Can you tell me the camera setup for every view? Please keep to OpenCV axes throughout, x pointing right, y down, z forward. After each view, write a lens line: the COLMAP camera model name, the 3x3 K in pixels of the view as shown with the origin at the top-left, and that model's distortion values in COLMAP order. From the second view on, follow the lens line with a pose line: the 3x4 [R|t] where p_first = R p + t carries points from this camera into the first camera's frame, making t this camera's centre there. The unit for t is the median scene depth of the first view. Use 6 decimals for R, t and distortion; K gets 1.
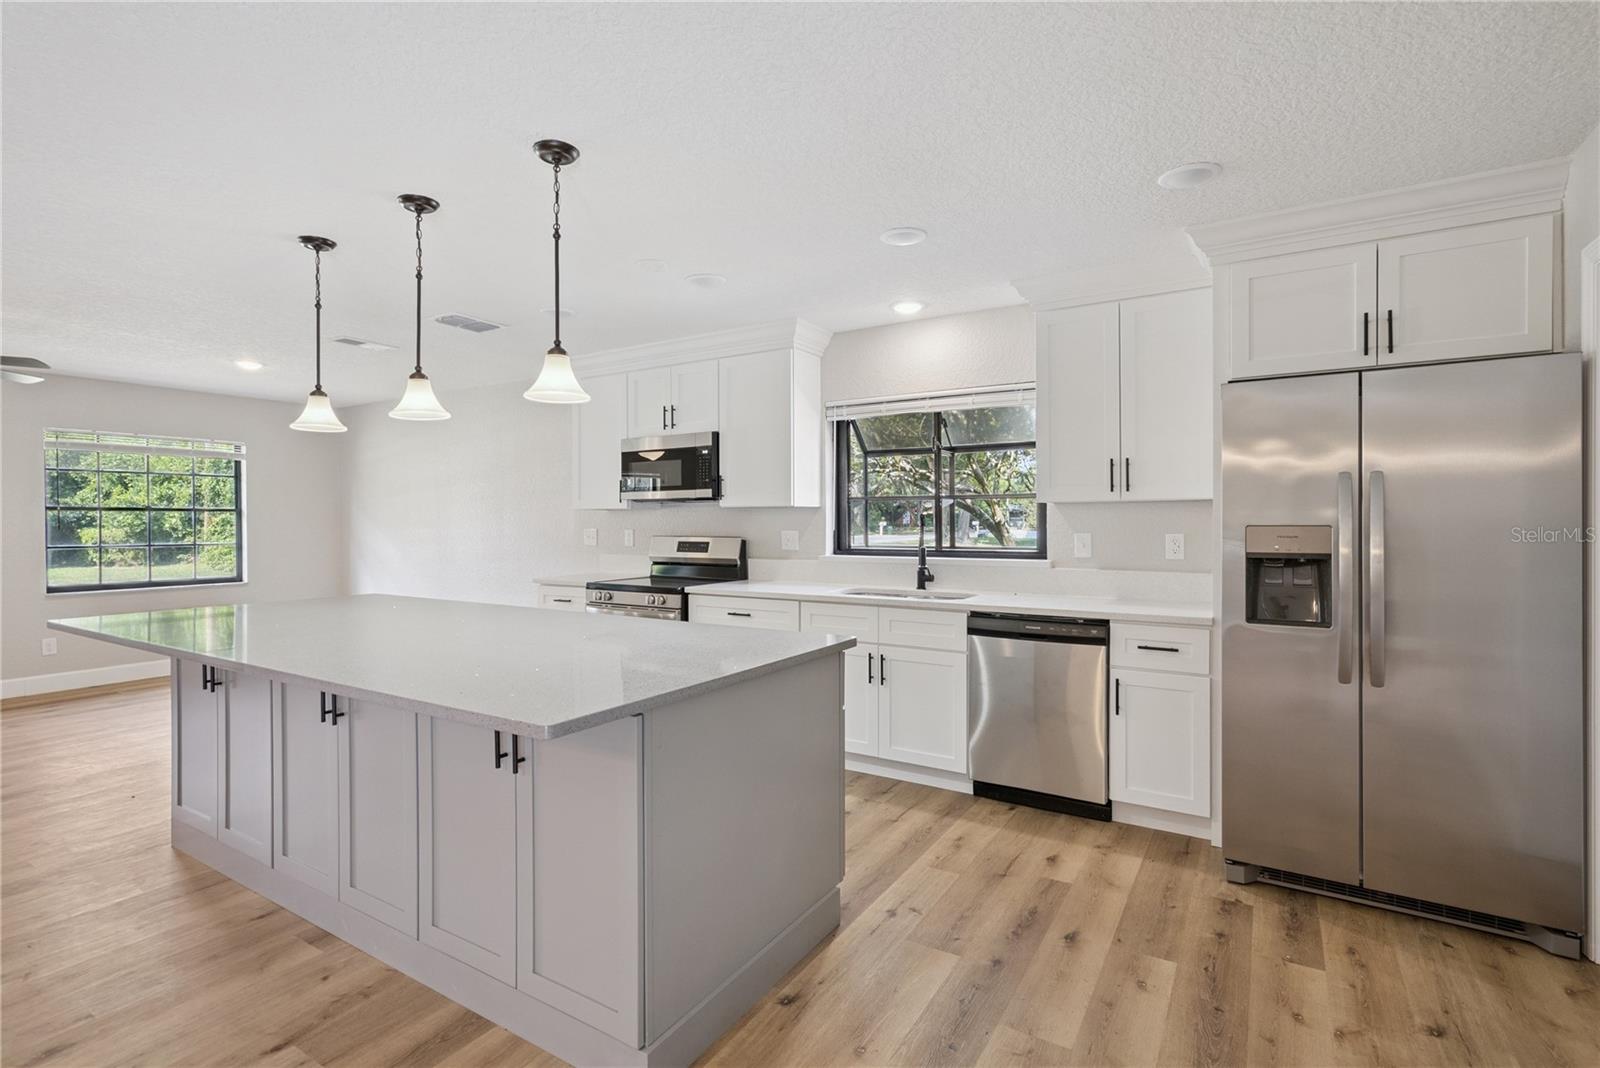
lens RADIAL K [[733.6, 0, 813.3], [0, 733.6, 534.4], [0, 0, 1]] dist [-0.006879, 0.003105]
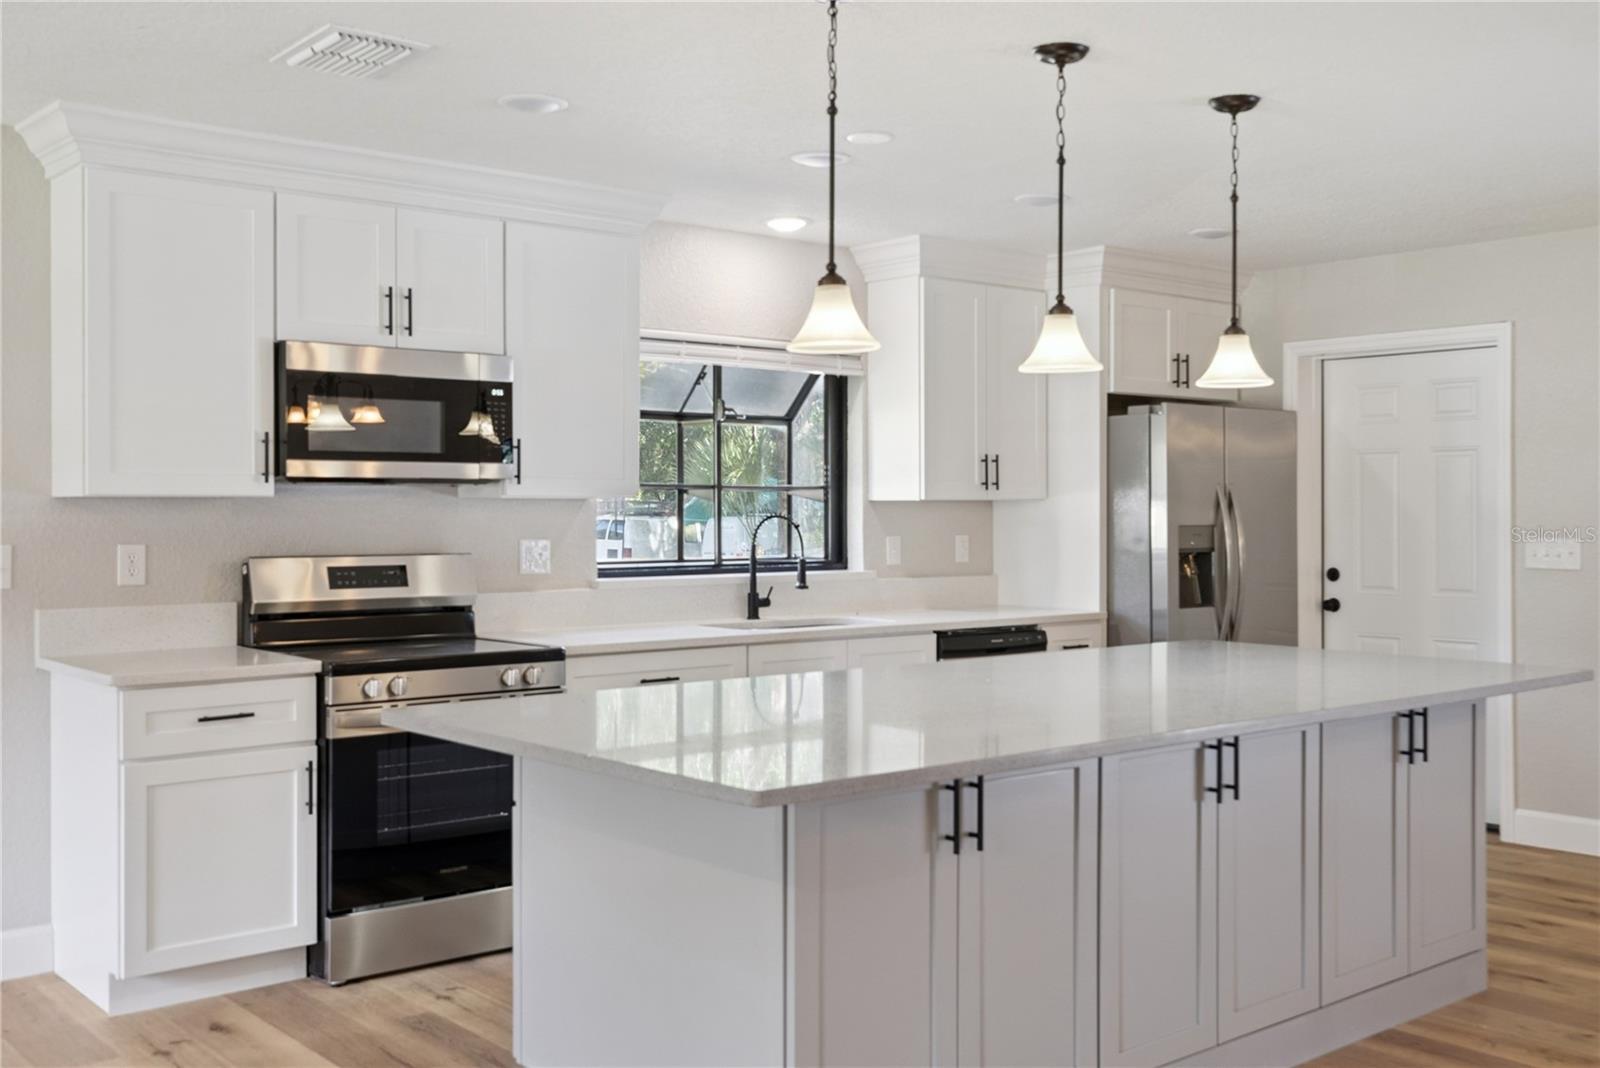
lens RADIAL K [[1590.9, 0, 815.4], [0, 1590.9, 518.6], [0, 0, 1]] dist [0.005538, 0.000000]
pose [[0.314662, 0.000381, 0.949204, -1.208078], [0.019917, 0.999777, -0.007004, -0.009323], [-0.948995, 0.021109, 0.314584, 0.445524]]
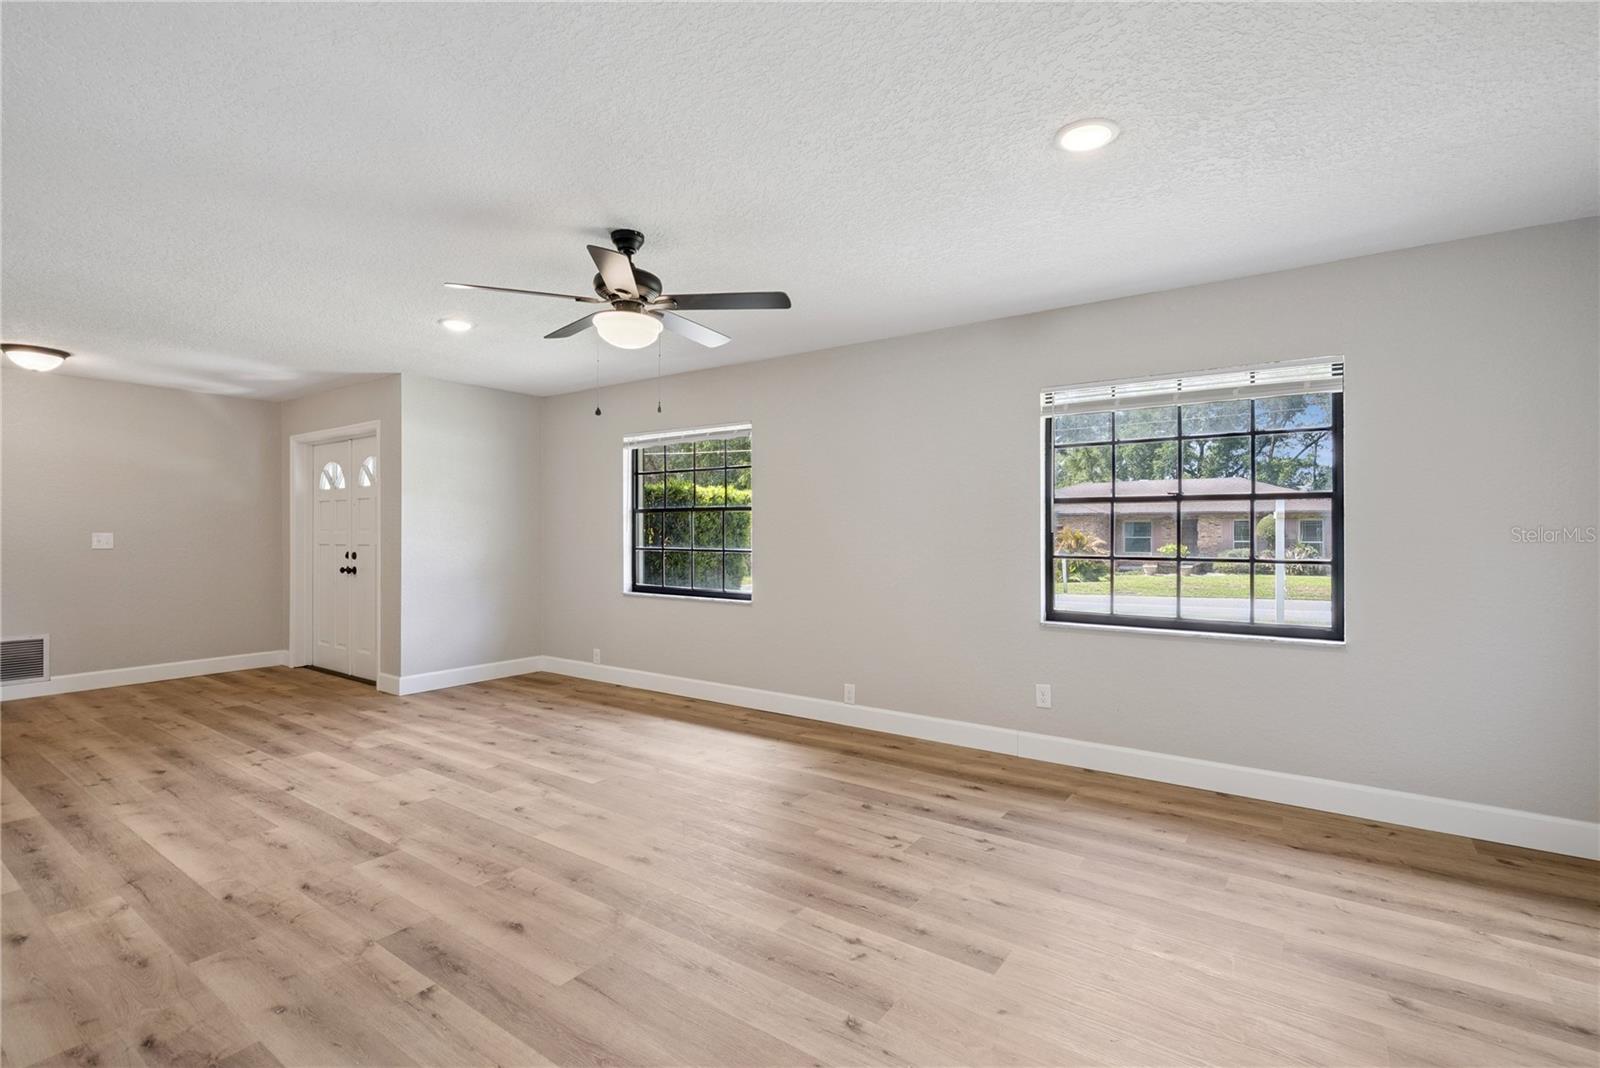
lens RADIAL K [[733.6, 0, 801.6], [0, 733.6, 537.6], [0, 0, 1]] dist [-0.006879, 0.003105]
pose [[-0.076723, 0.014100, -0.996953, -0.416965], [-0.021602, 0.999642, 0.015801, -0.006559], [0.996818, 0.022748, -0.076391, 1.059610]]
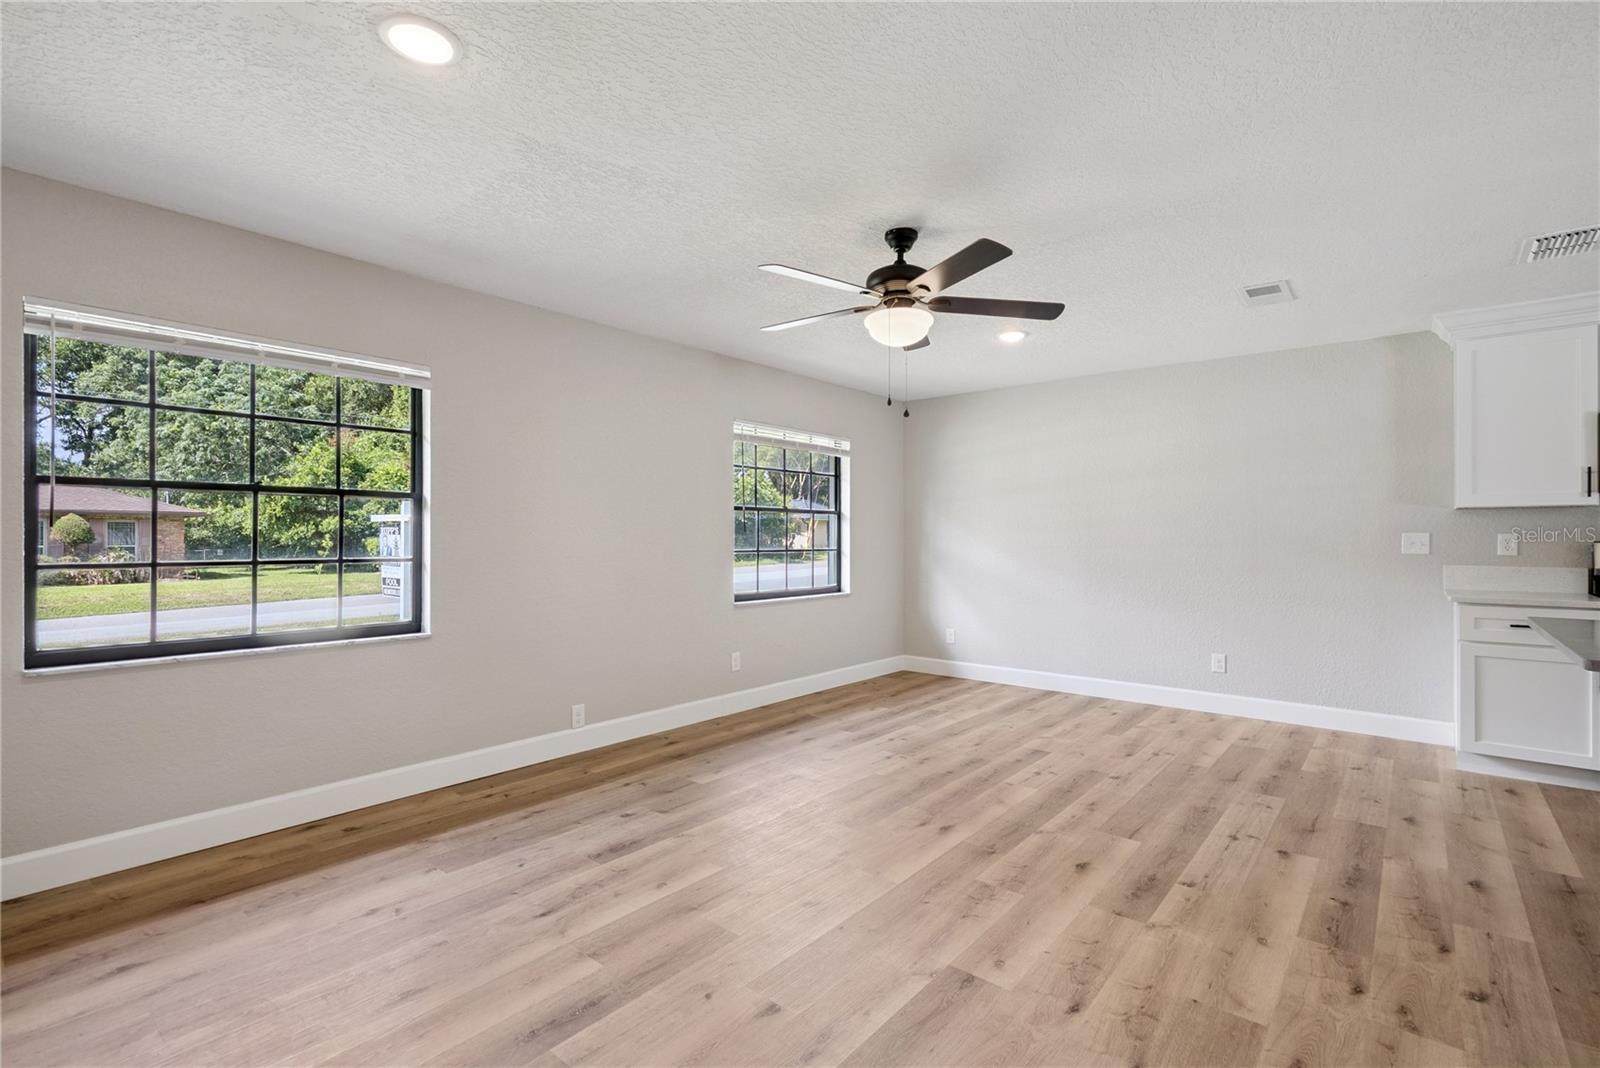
lens RADIAL K [[733.6, 0, 798.7], [0, 733.6, 533.3], [0, 0, 1]] dist [-0.006879, 0.003105]
pose [[0.986410, 0.005497, -0.164208, -1.061563], [-0.009422, 0.999688, -0.023134, 0.022002], [0.164030, 0.024367, 0.986154, 0.160623]]
